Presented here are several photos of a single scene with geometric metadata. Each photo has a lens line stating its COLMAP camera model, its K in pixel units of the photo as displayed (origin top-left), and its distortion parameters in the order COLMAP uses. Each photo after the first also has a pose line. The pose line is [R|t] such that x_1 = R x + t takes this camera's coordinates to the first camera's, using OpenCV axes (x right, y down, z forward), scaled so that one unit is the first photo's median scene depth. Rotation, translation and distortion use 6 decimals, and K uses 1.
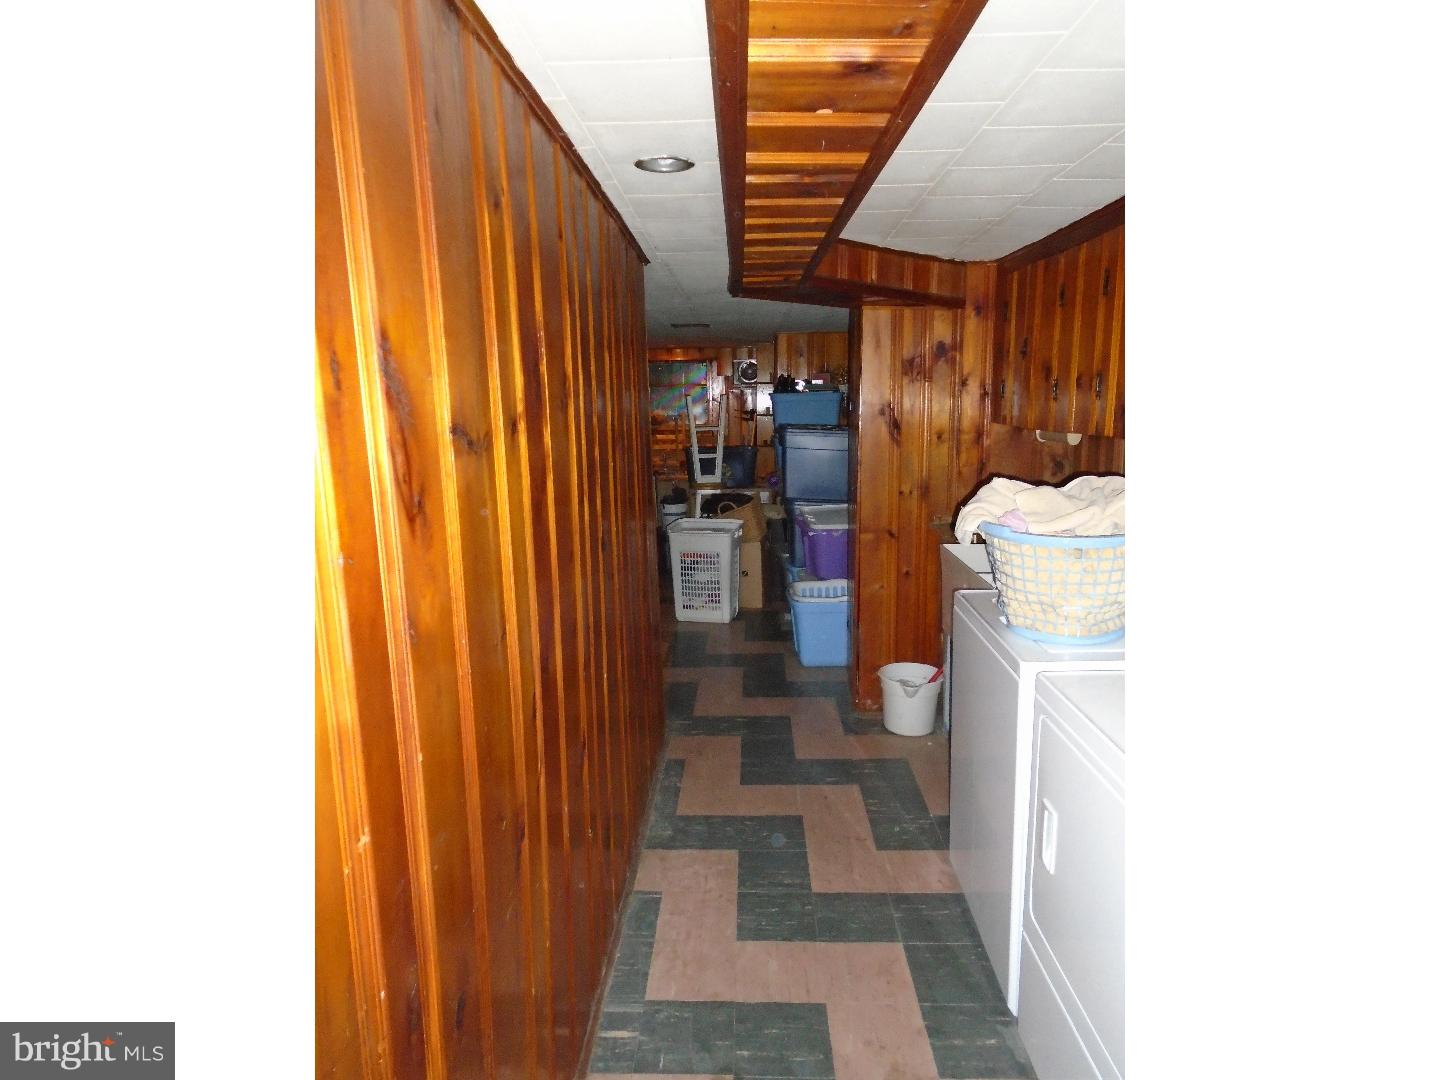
lens RADIAL K [[1113.3, 0, 720.0], [0, 1113.3, 540.0], [0, 0, 1]] dist [-0.004455, -0.000177]
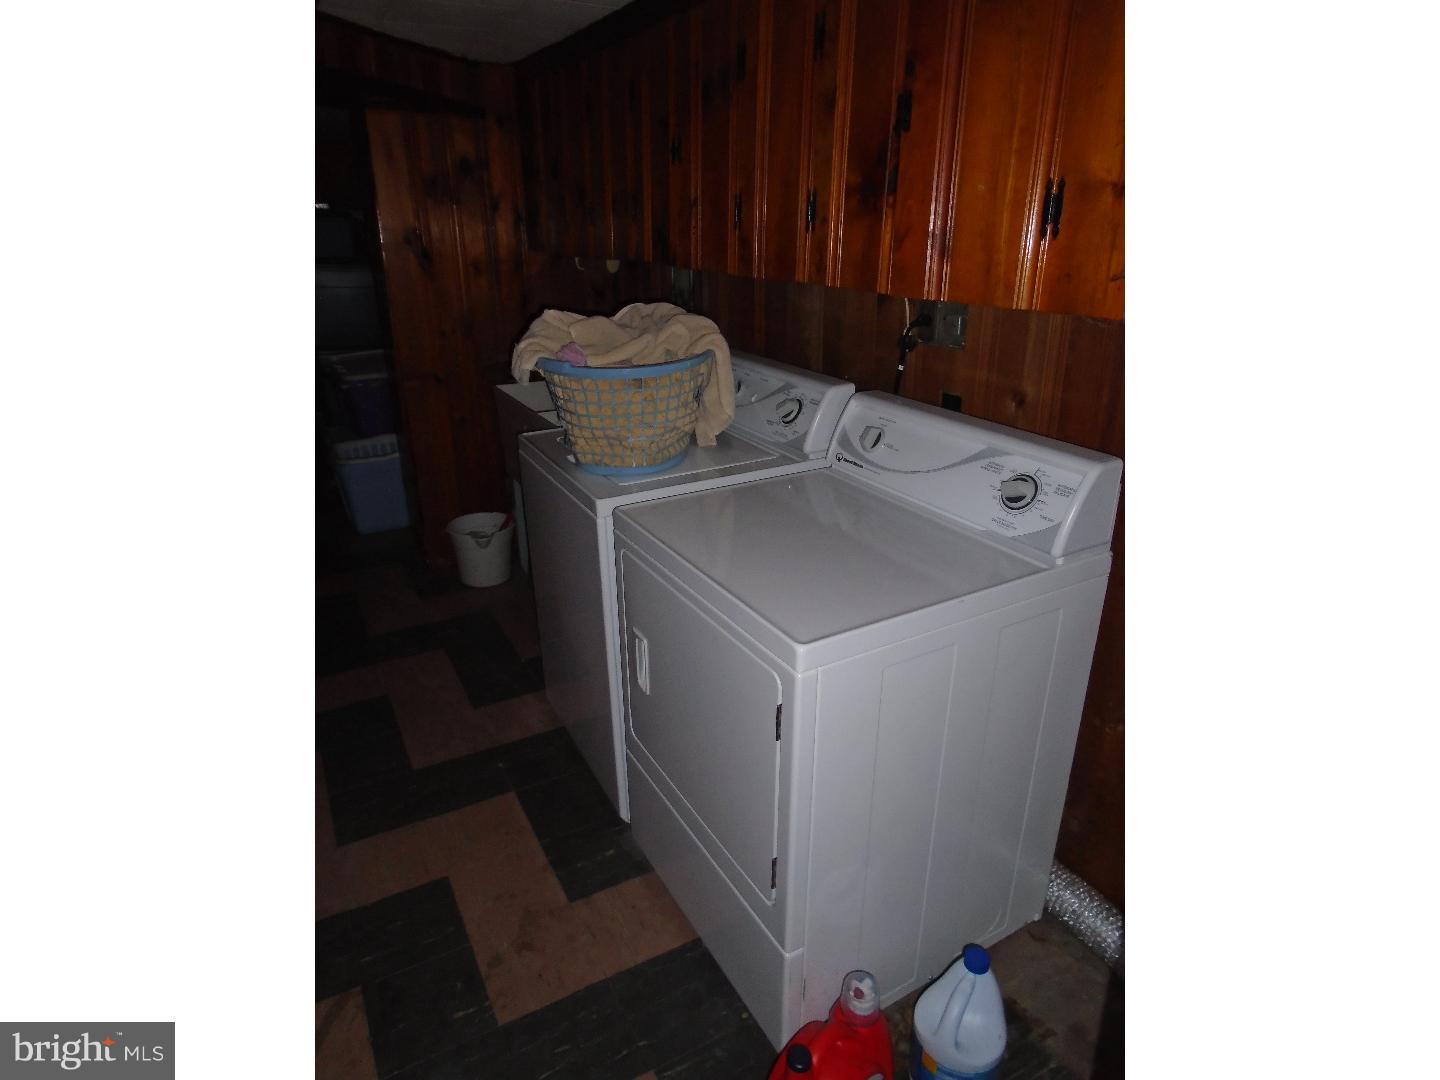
lens RADIAL K [[842.3, 0, 720.0], [0, 842.3, 540.0], [0, 0, 1]] dist [-0.016634, -0.000237]
pose [[0.871496, -0.172776, 0.458959, 0.016309], [0.079114, 0.973156, 0.216119, -0.008398], [-0.483979, -0.152037, 0.861771, 0.288352]]
